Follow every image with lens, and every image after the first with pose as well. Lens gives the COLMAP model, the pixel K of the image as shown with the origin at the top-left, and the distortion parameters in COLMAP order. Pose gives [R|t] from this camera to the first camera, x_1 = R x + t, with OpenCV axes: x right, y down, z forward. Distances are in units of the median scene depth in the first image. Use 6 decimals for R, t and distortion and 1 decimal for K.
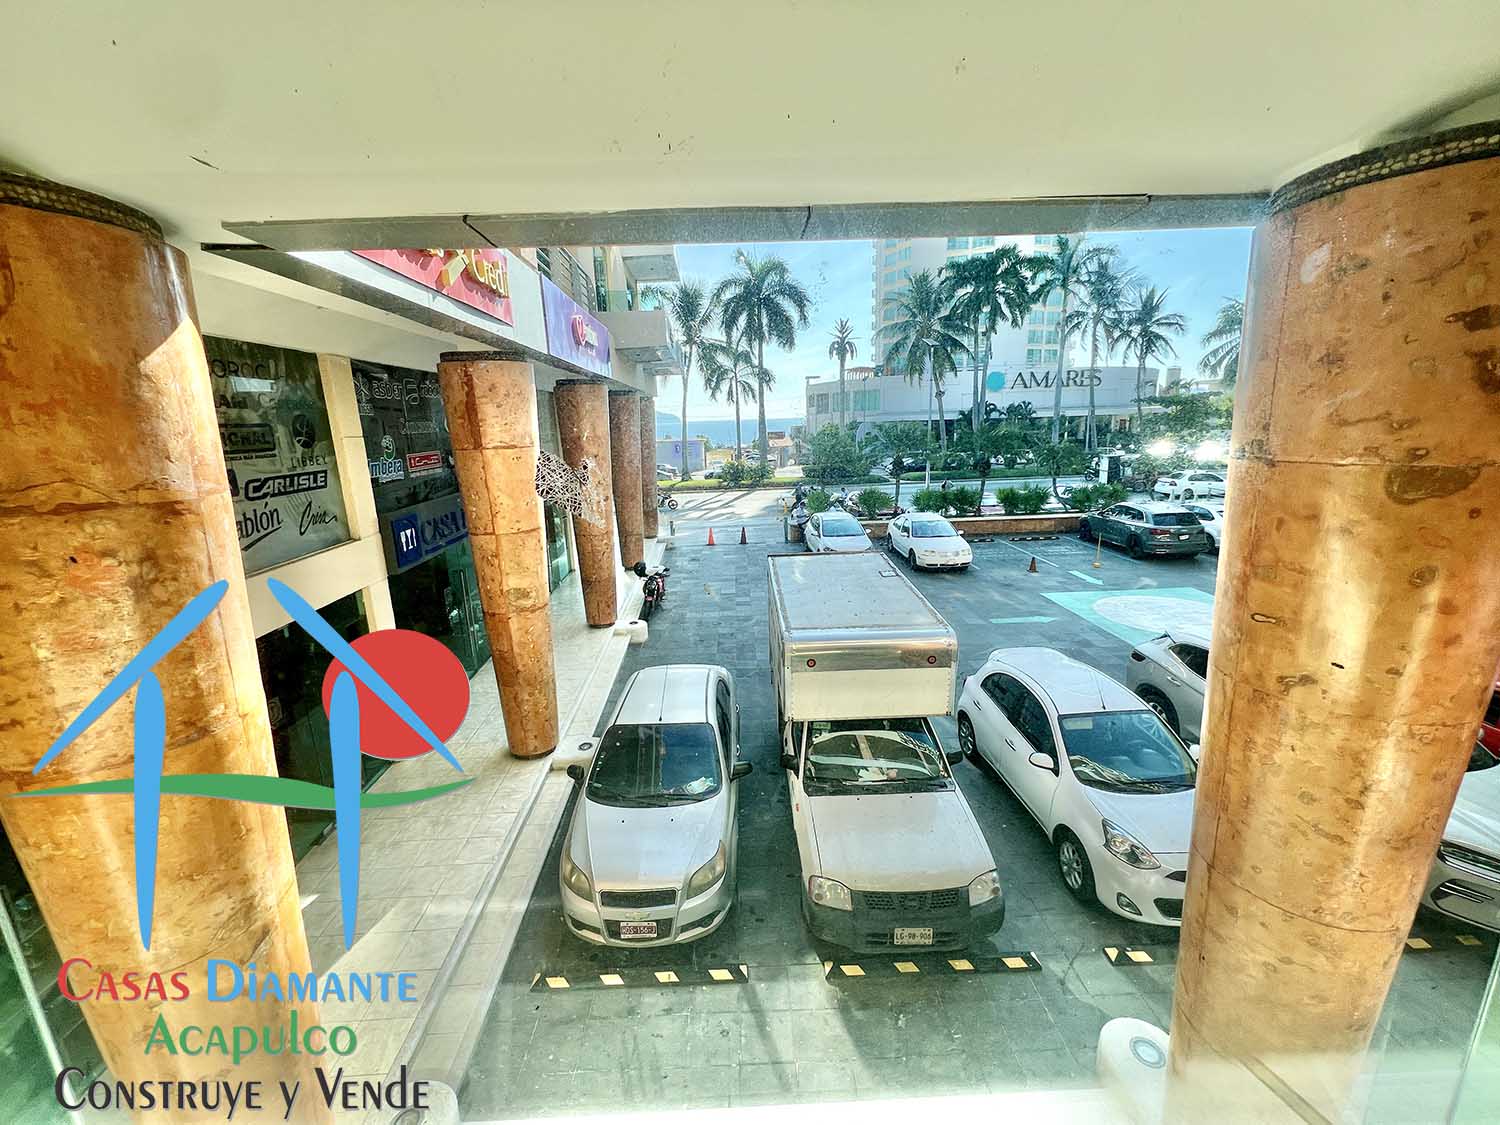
lens RADIAL K [[603.7, 0, 745.1], [0, 603.7, 553.4], [0, 0, 1]] dist [0.001278, 0.000757]
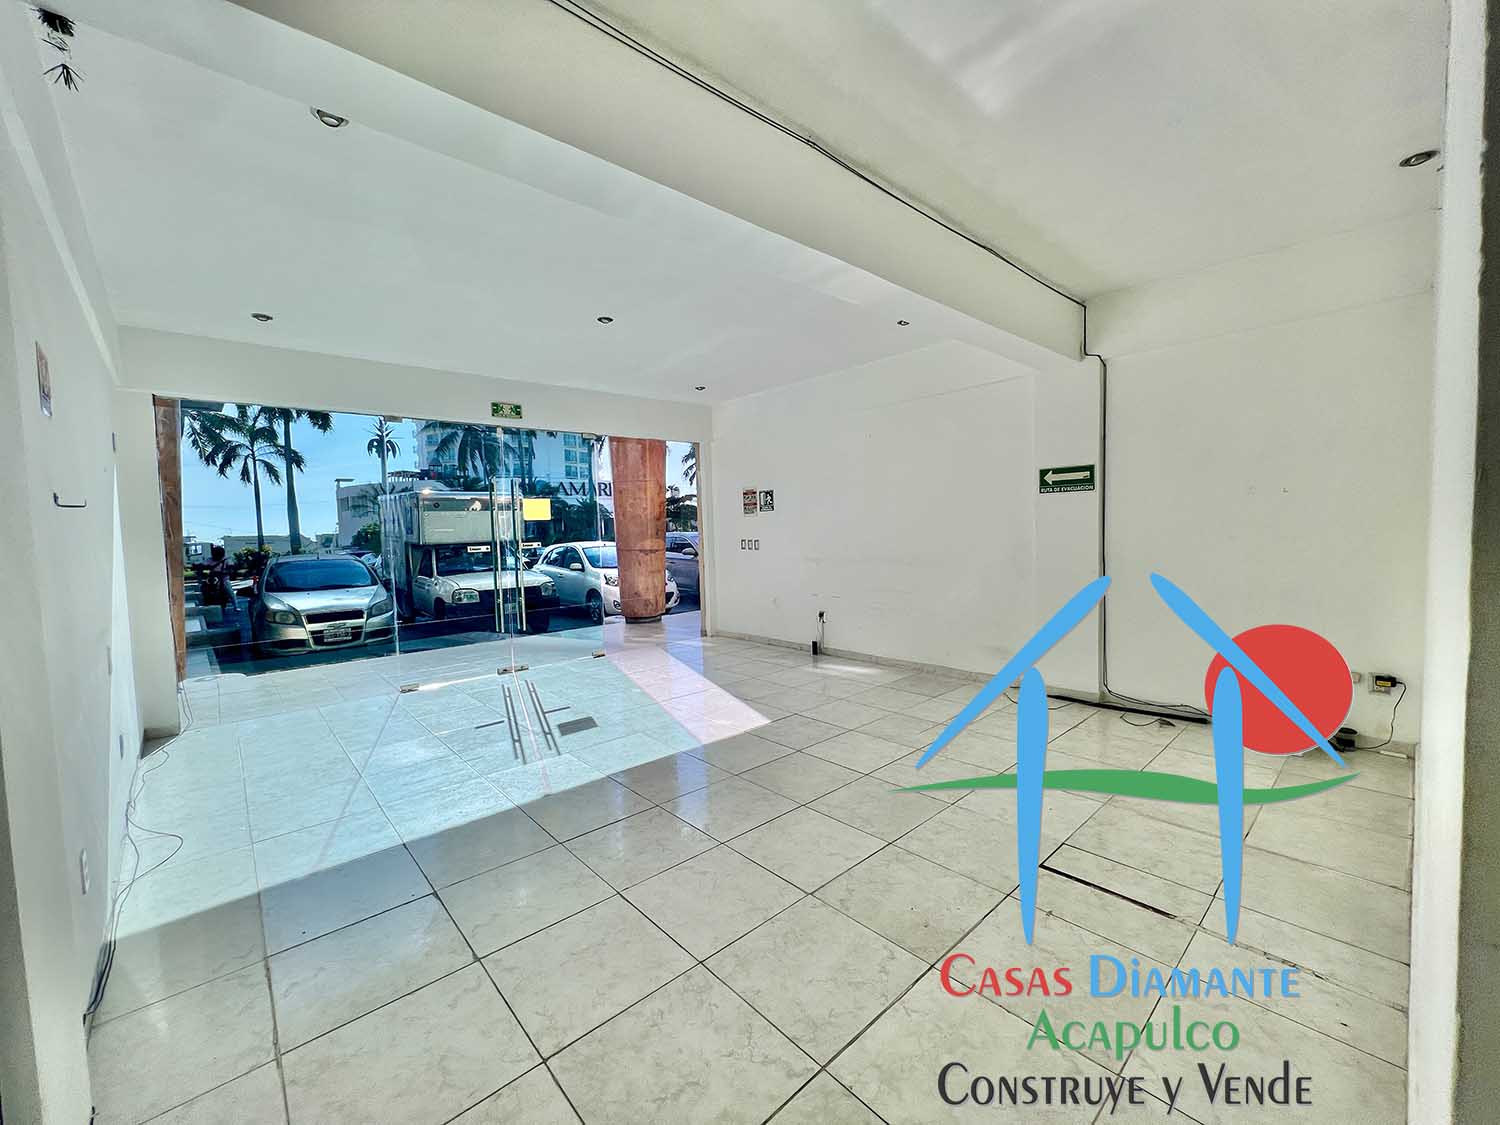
lens RADIAL K [[600.3, 0, 746.6], [0, 600.3, 559.6], [0, 0, 1]] dist [-0.001700, 0.000365]
pose [[0.760606, -0.028593, 0.648584, -0.039574], [0.149173, 0.979997, -0.131735, 0.084261], [-0.631844, 0.196949, 0.749656, -0.094037]]
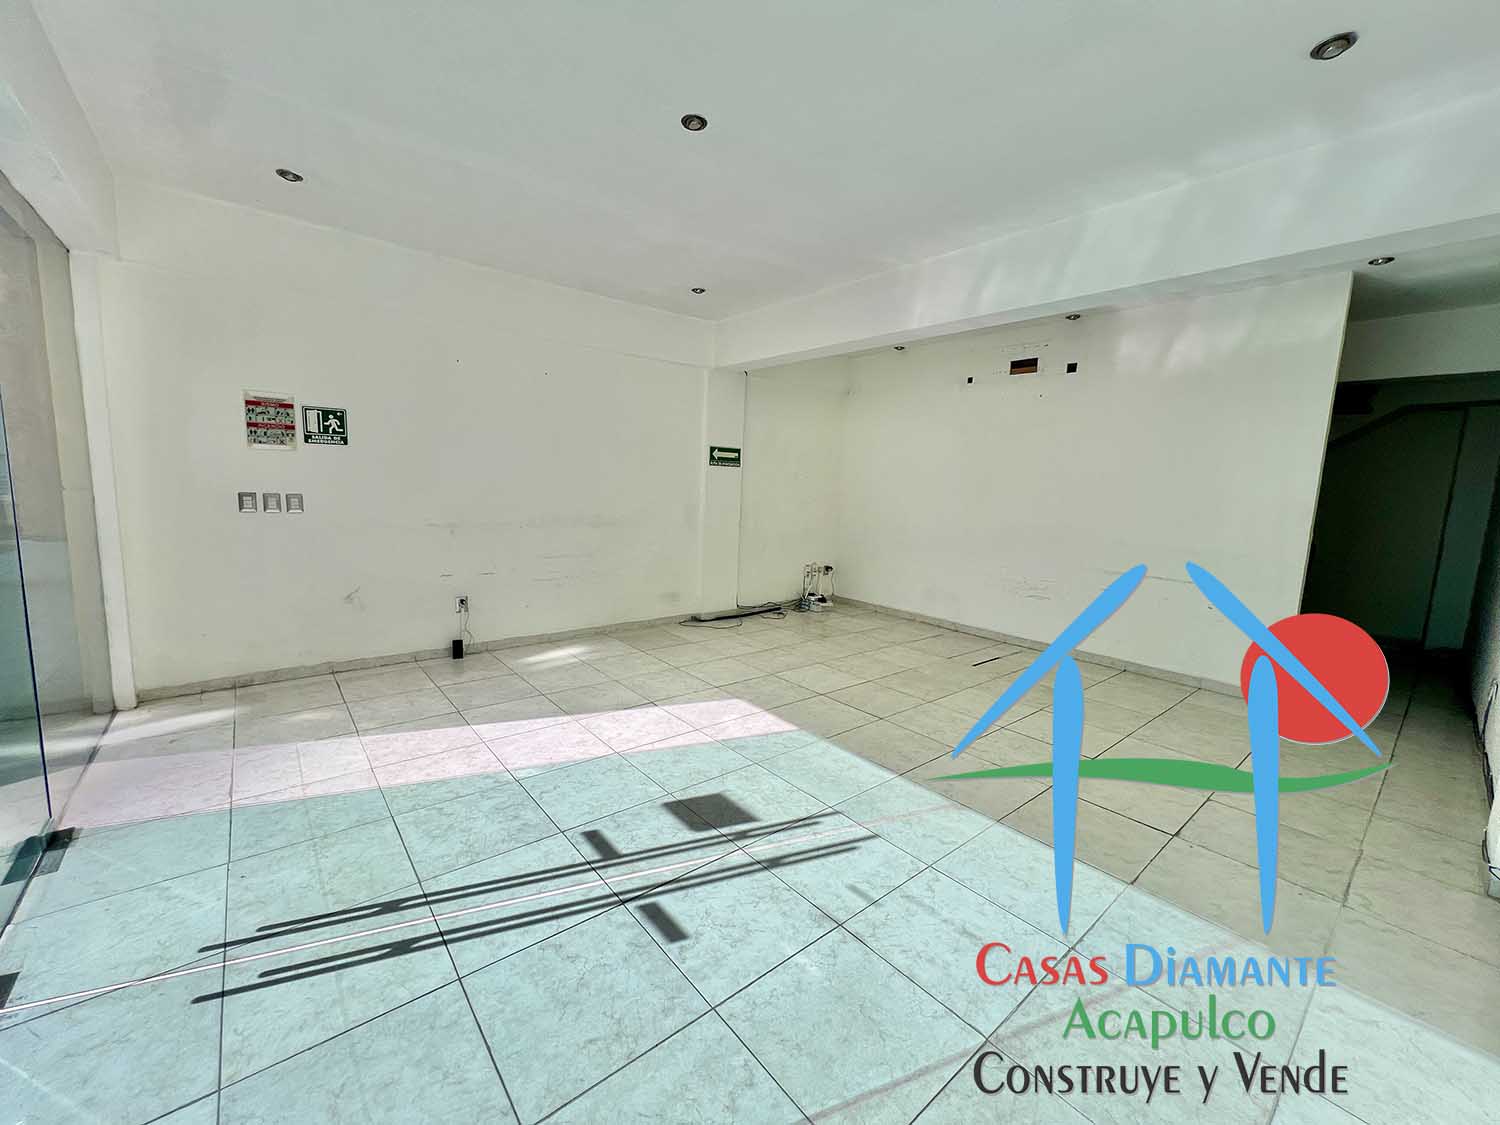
lens RADIAL K [[600.3, 0, 746.6], [0, 600.3, 559.6], [0, 0, 1]] dist [-0.001700, 0.000365]
pose [[-0.621690, -0.095224, 0.777453, -0.043356], [0.150100, 0.959702, 0.237573, 0.059412], [-0.768747, 0.264393, -0.582345, 0.014083]]
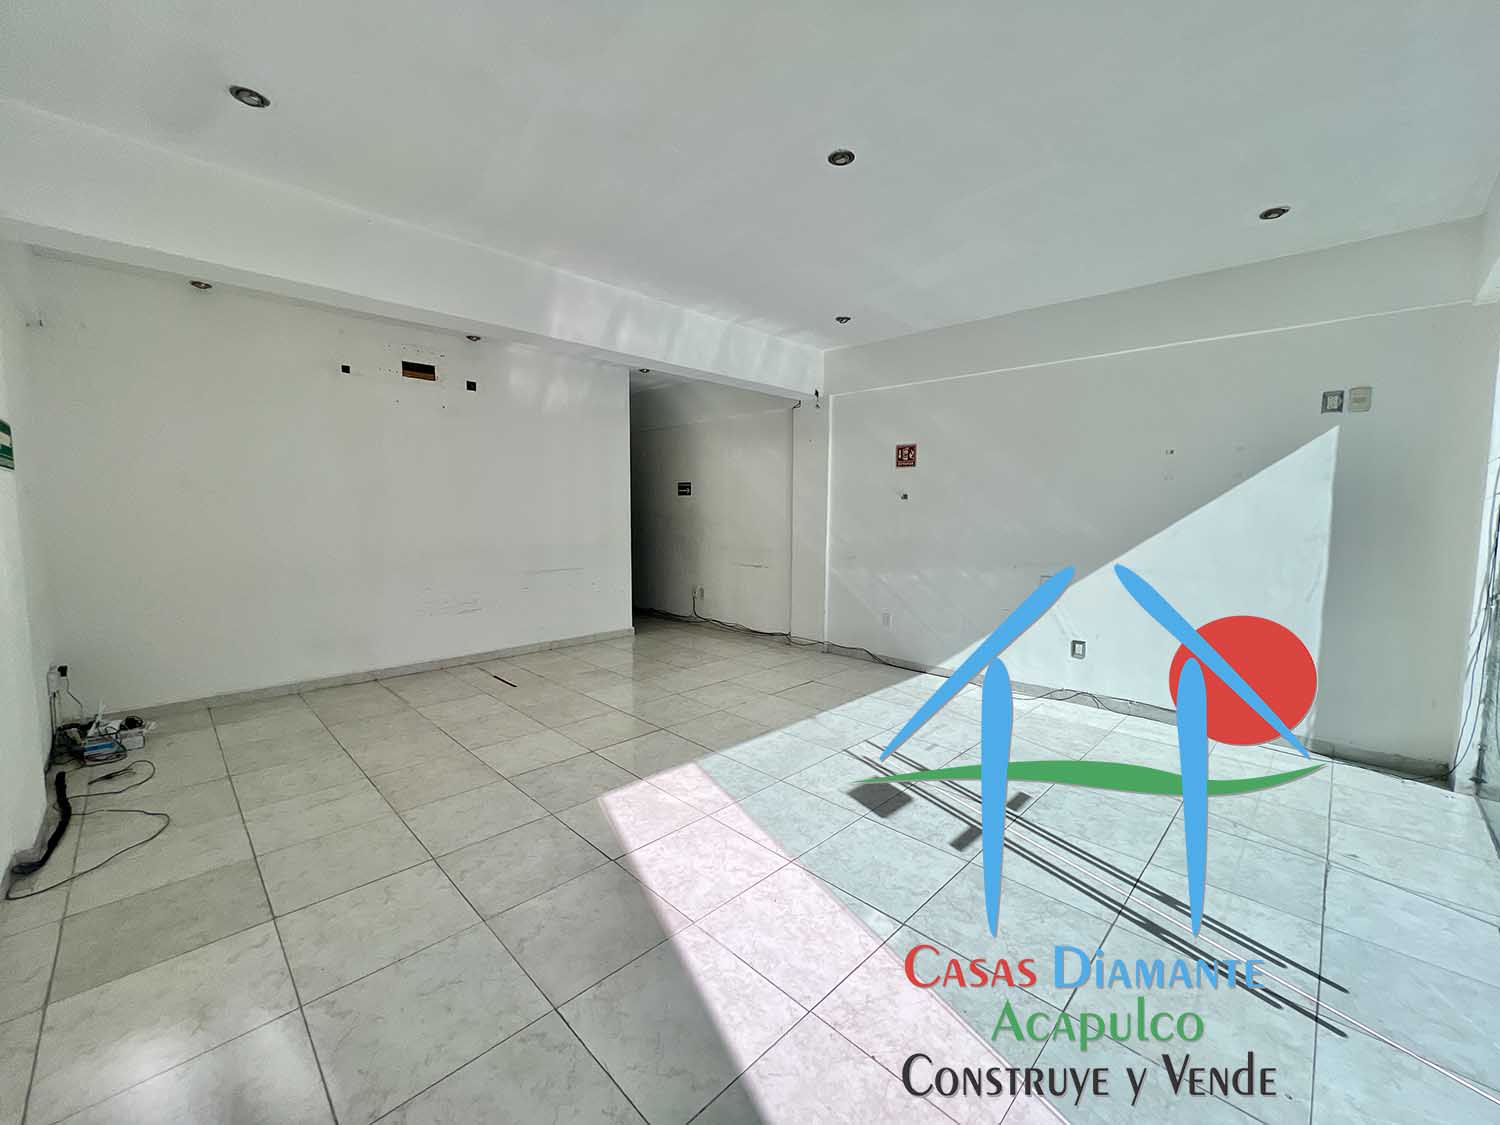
lens RADIAL K [[600.3, 0, 746.6], [0, 600.3, 559.6], [0, 0, 1]] dist [-0.001700, 0.000365]
pose [[-0.721331, 0.085448, -0.687299, 0.047047], [-0.133627, 0.956544, 0.259165, 0.055939], [0.679578, 0.278786, -0.678567, 0.017133]]
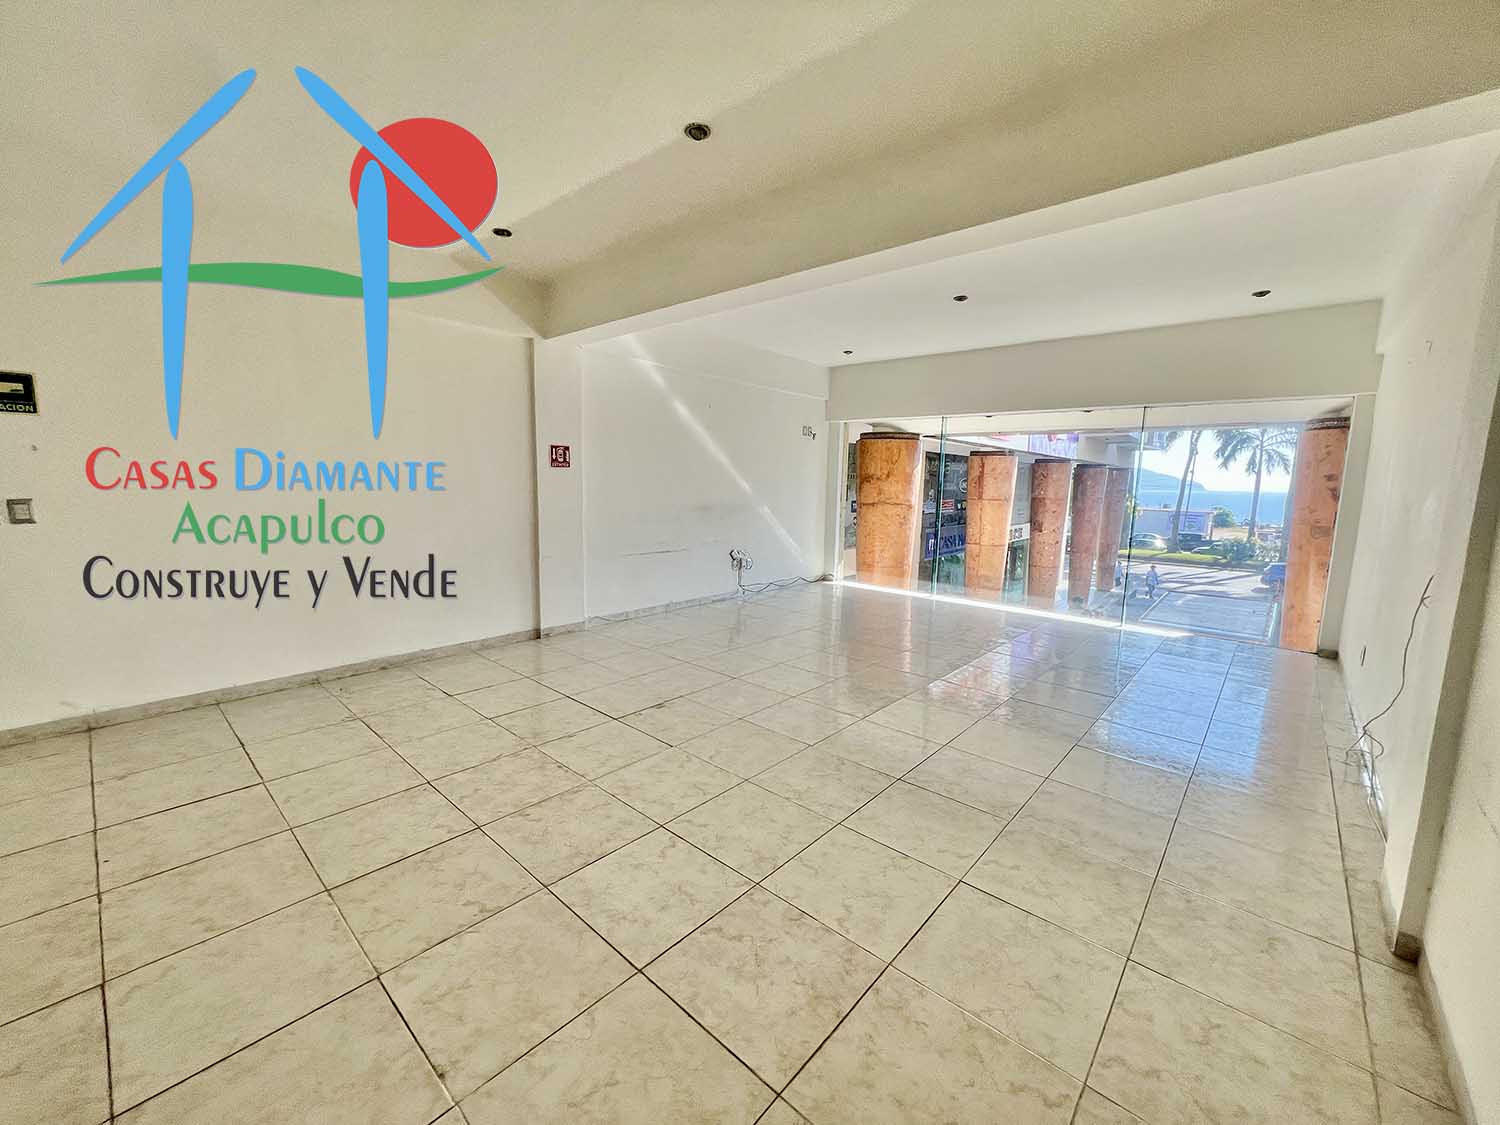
lens RADIAL K [[603.7, 0, 745.1], [0, 603.7, 553.4], [0, 0, 1]] dist [0.001278, 0.000757]
pose [[0.727362, 0.132721, -0.673298, 0.051899], [-0.194163, 0.980832, -0.016411, 0.026969], [0.658214, 0.142666, 0.739189, -0.138931]]
